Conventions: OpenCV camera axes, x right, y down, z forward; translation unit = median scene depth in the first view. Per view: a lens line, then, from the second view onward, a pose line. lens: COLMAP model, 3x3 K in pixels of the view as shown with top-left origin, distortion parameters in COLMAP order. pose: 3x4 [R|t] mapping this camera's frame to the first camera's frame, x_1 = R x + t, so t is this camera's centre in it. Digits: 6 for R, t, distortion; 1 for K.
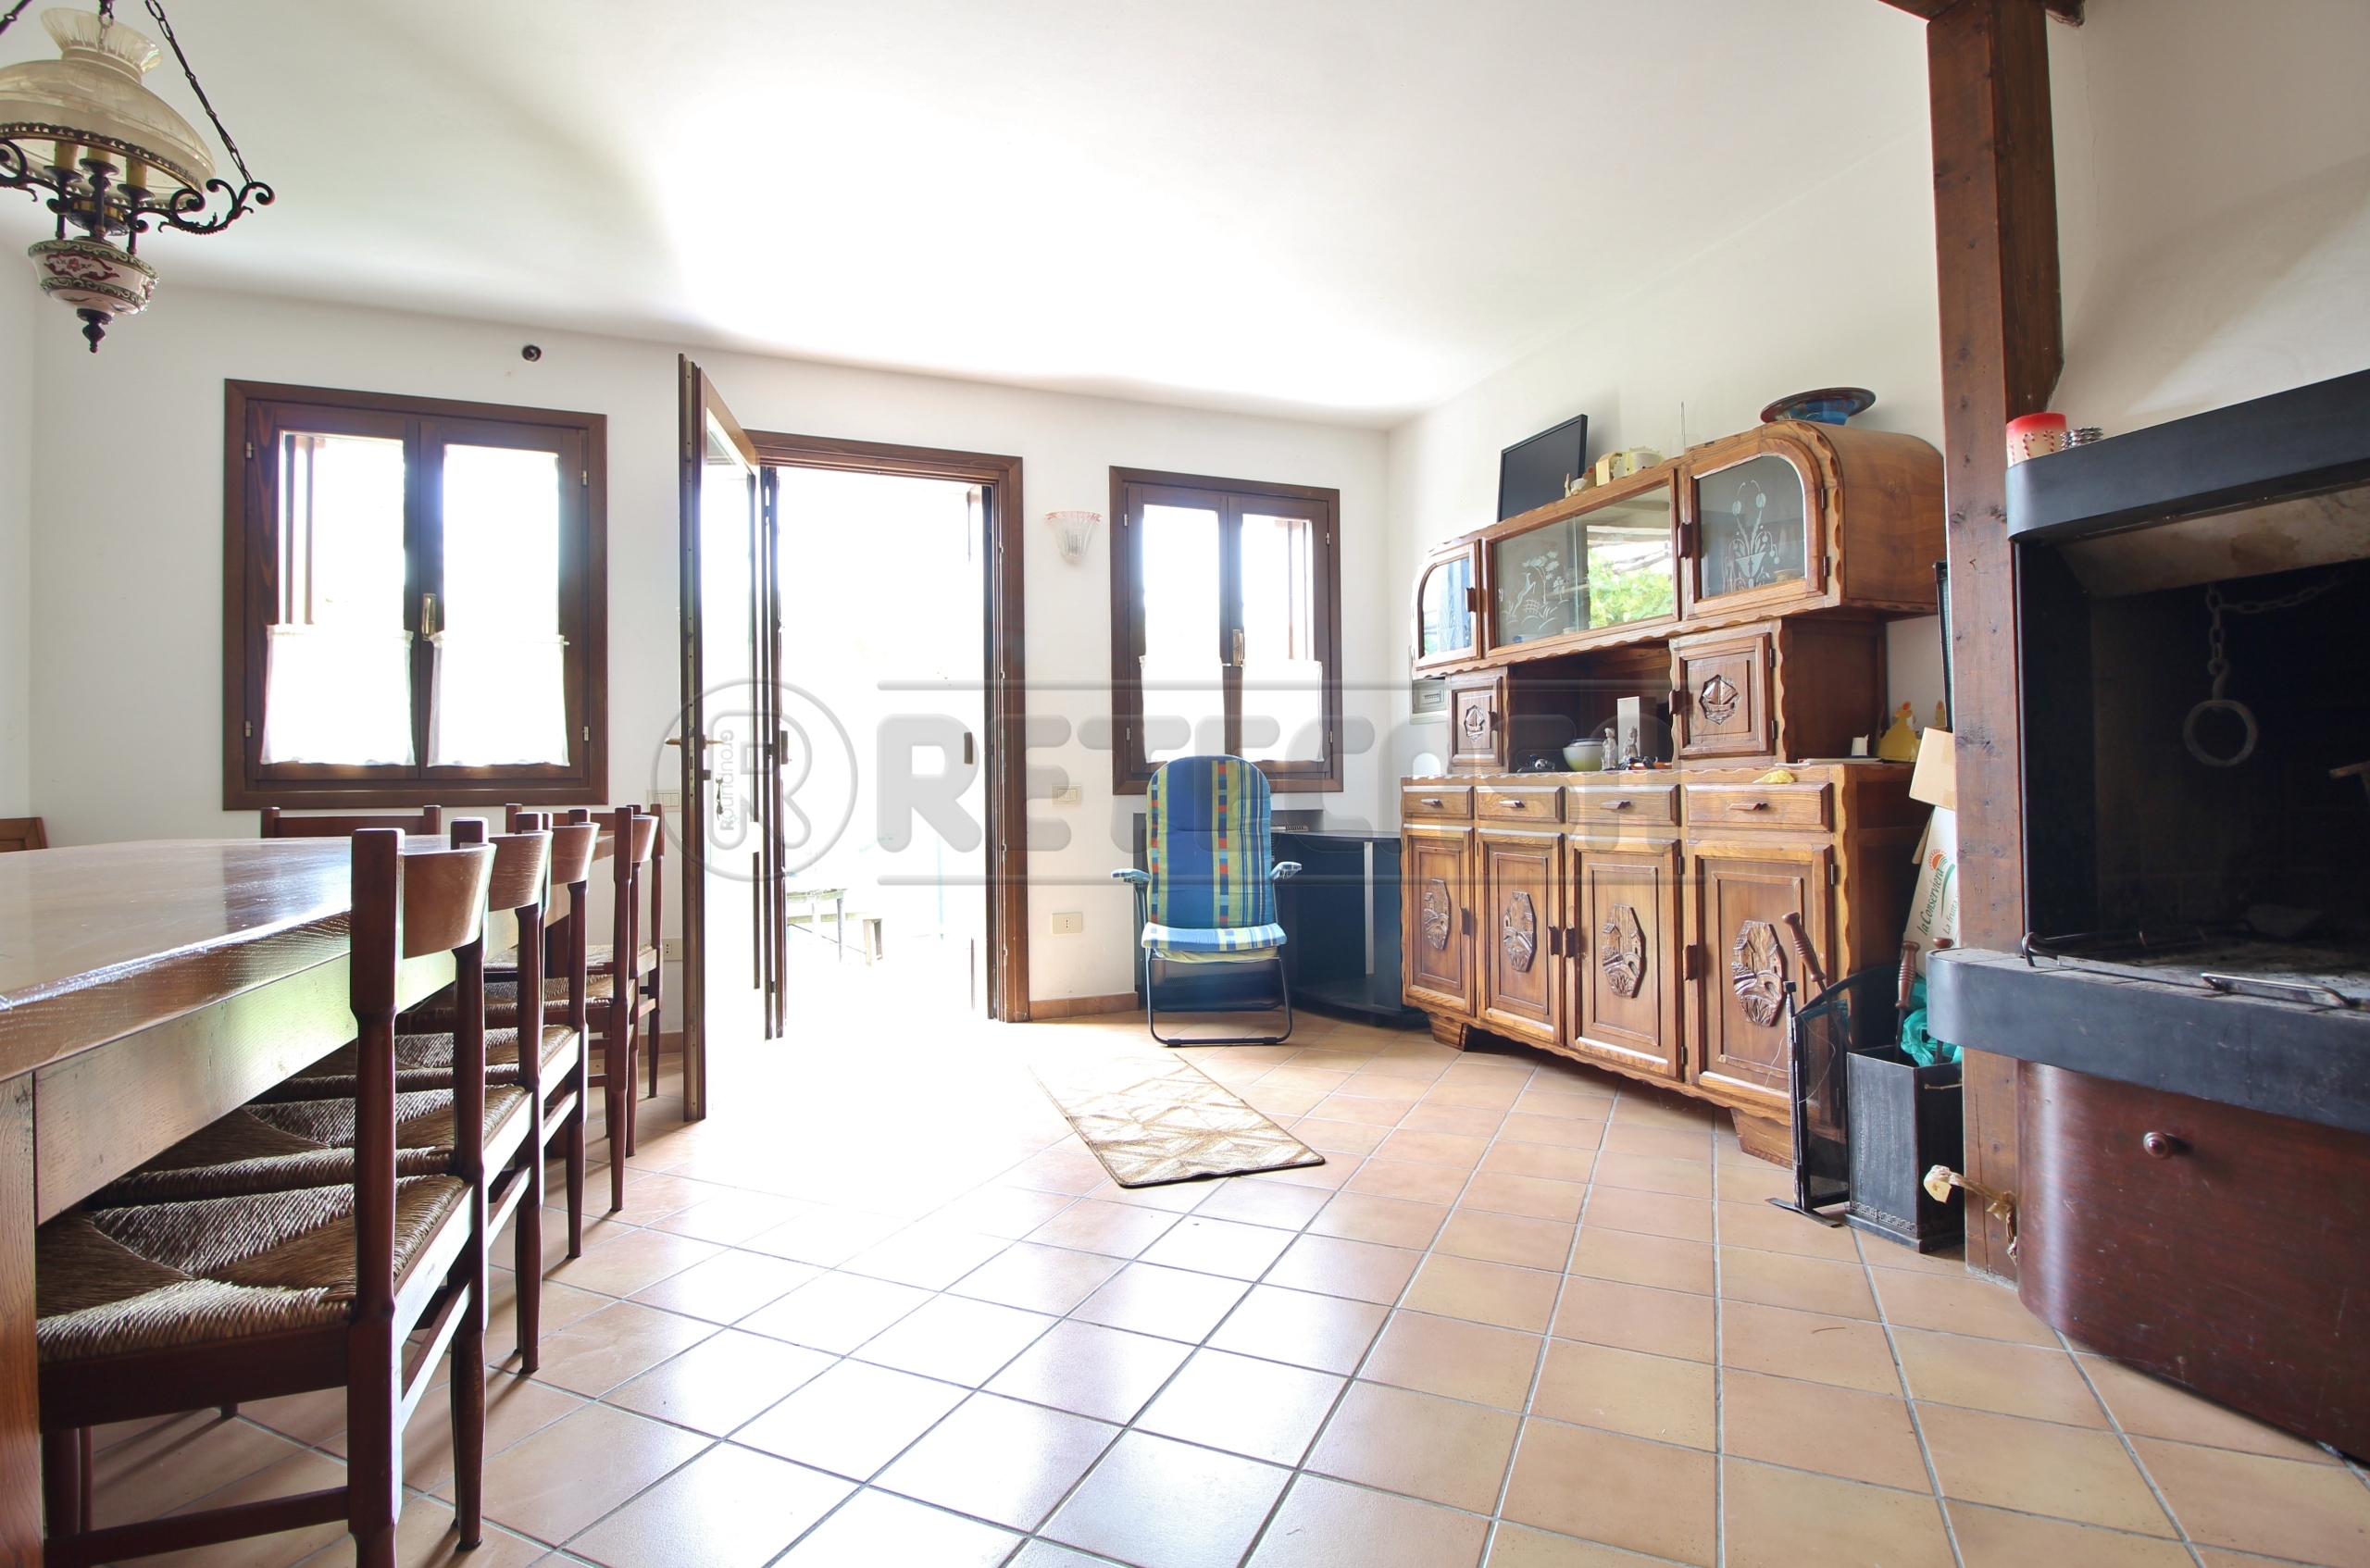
lens RADIAL K [[1138.7, 0, 1189.0], [0, 1138.7, 777.0], [0, 0, 1]] dist [0.000394, -0.000302]
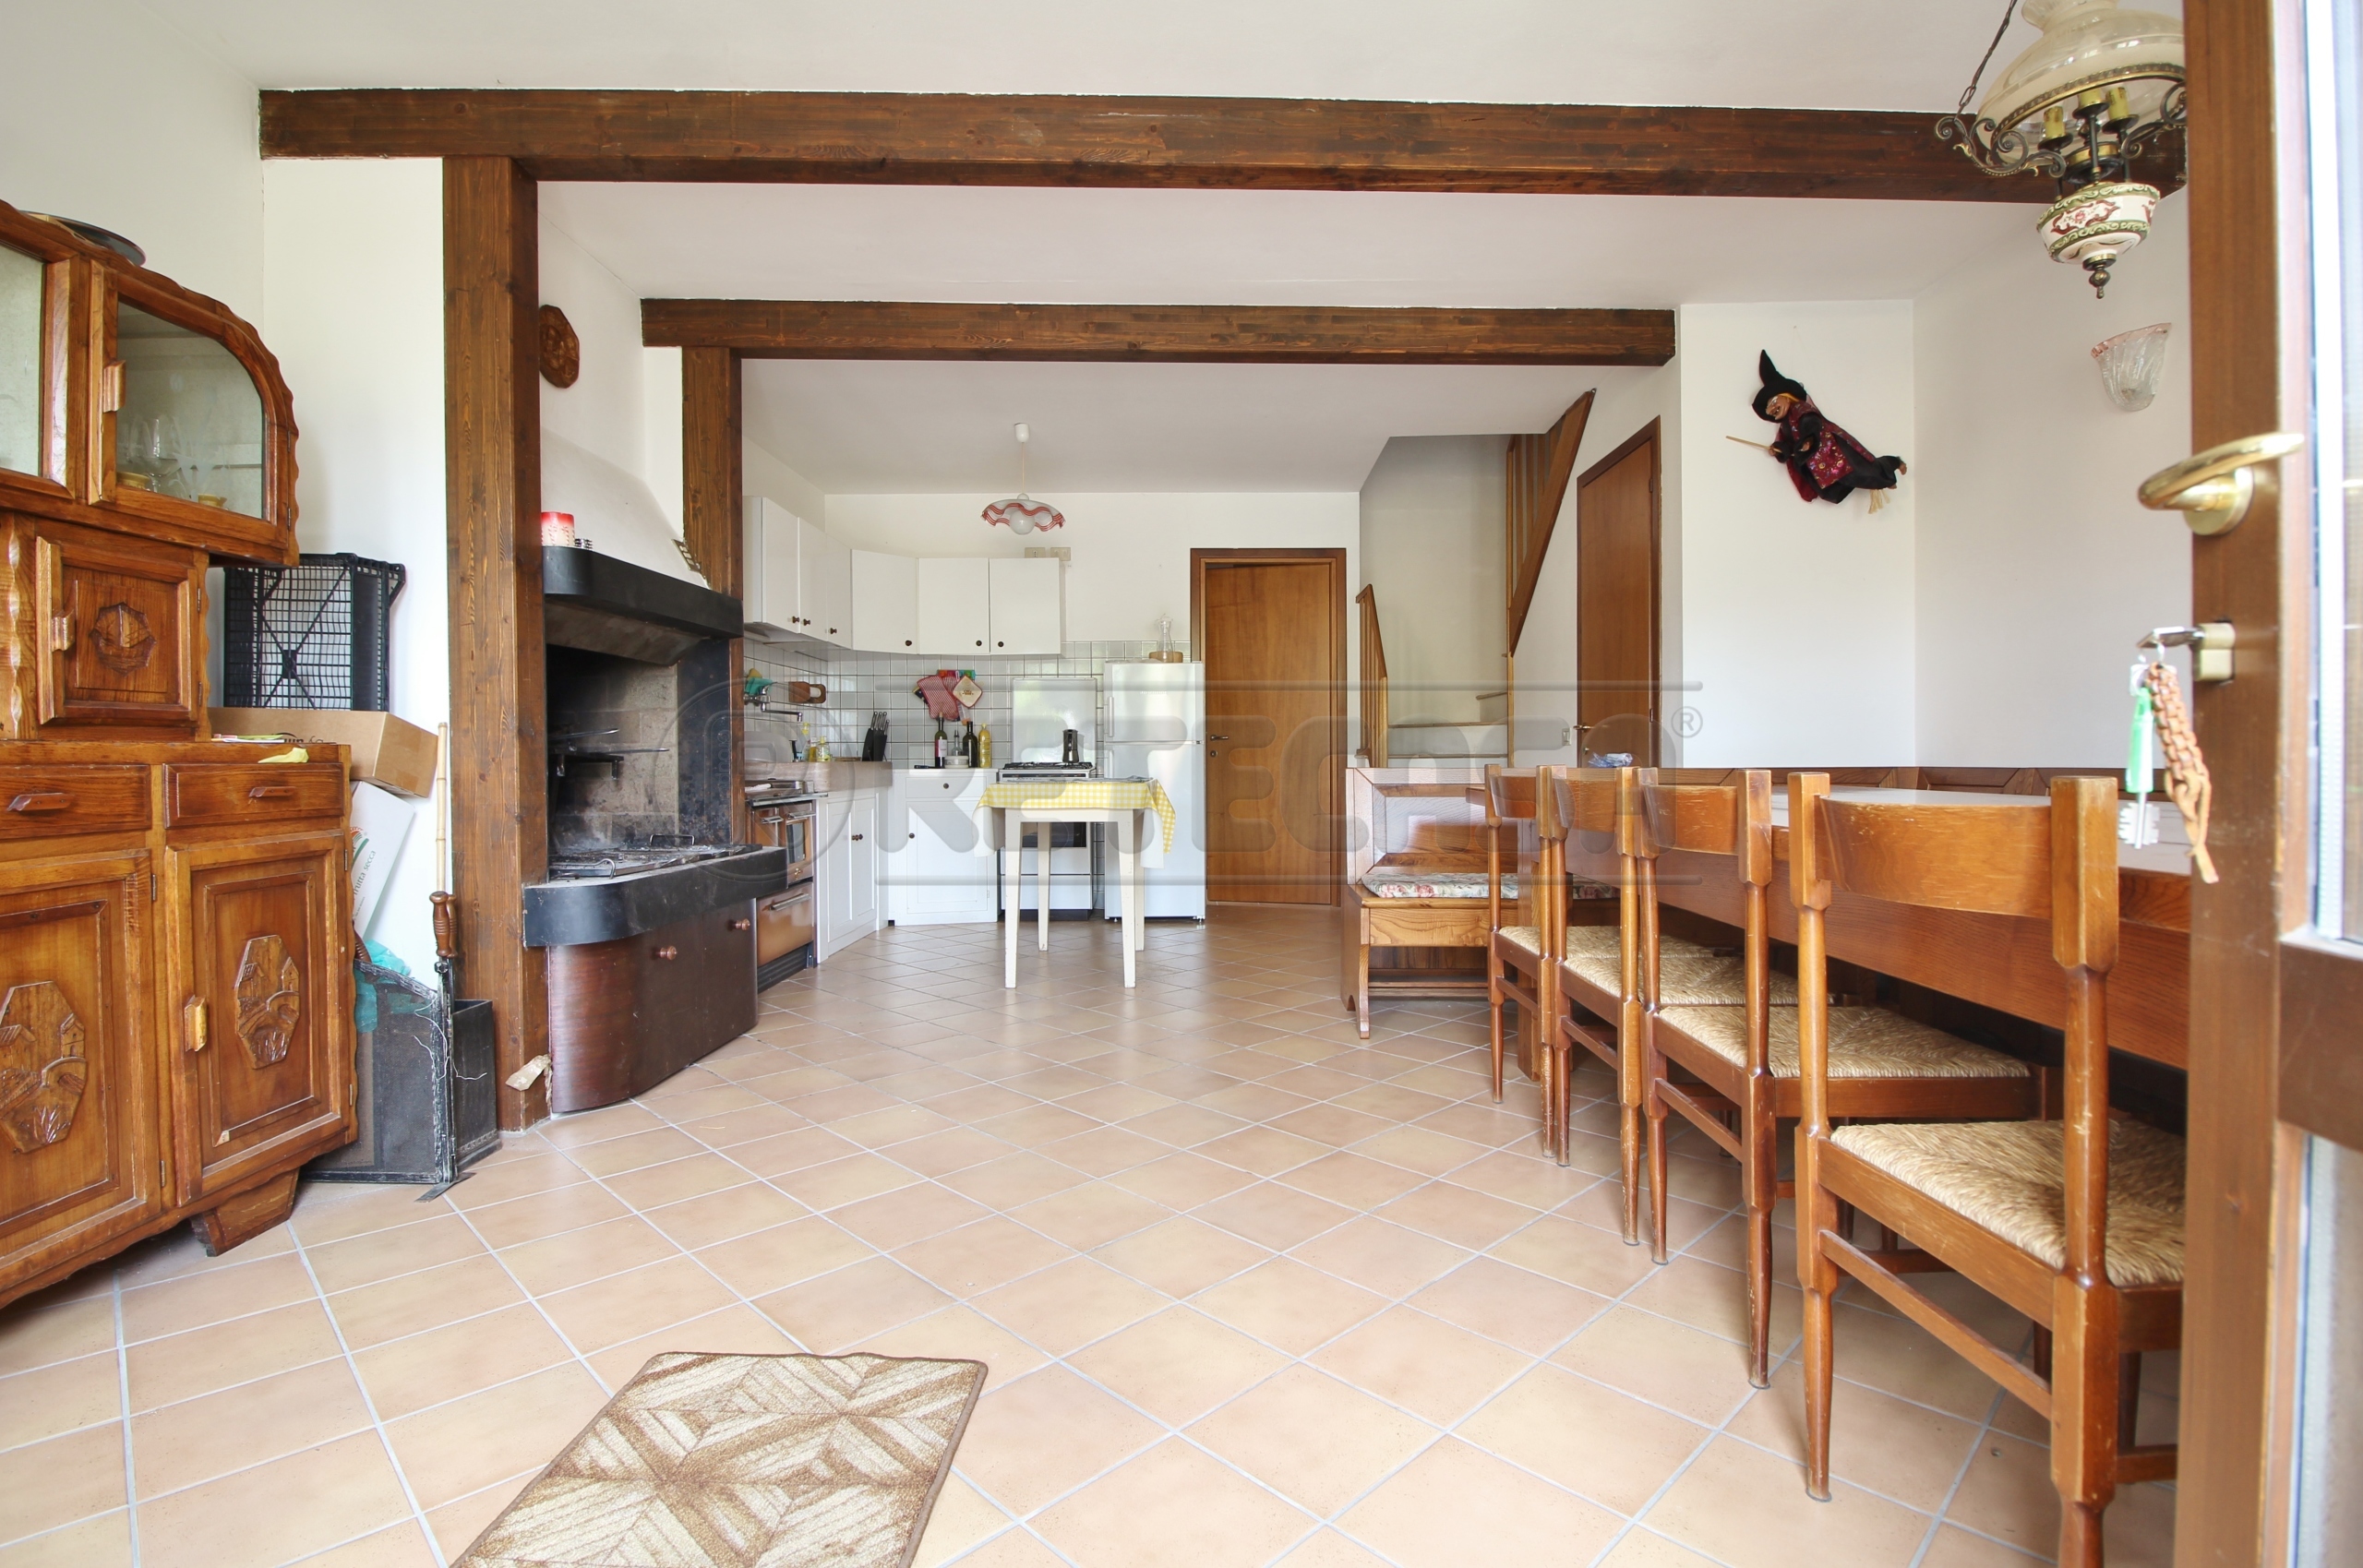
lens RADIAL K [[1120.5, 0, 1186.9], [0, 1120.5, 767.1], [0, 0, 1]] dist [-0.013566, -0.002594]
pose [[-0.933632, 0.003548, 0.358217, -0.361482], [0.003960, 0.999992, 0.000415, 0.010006], [-0.358213, 0.001806, -0.933638, 1.405027]]
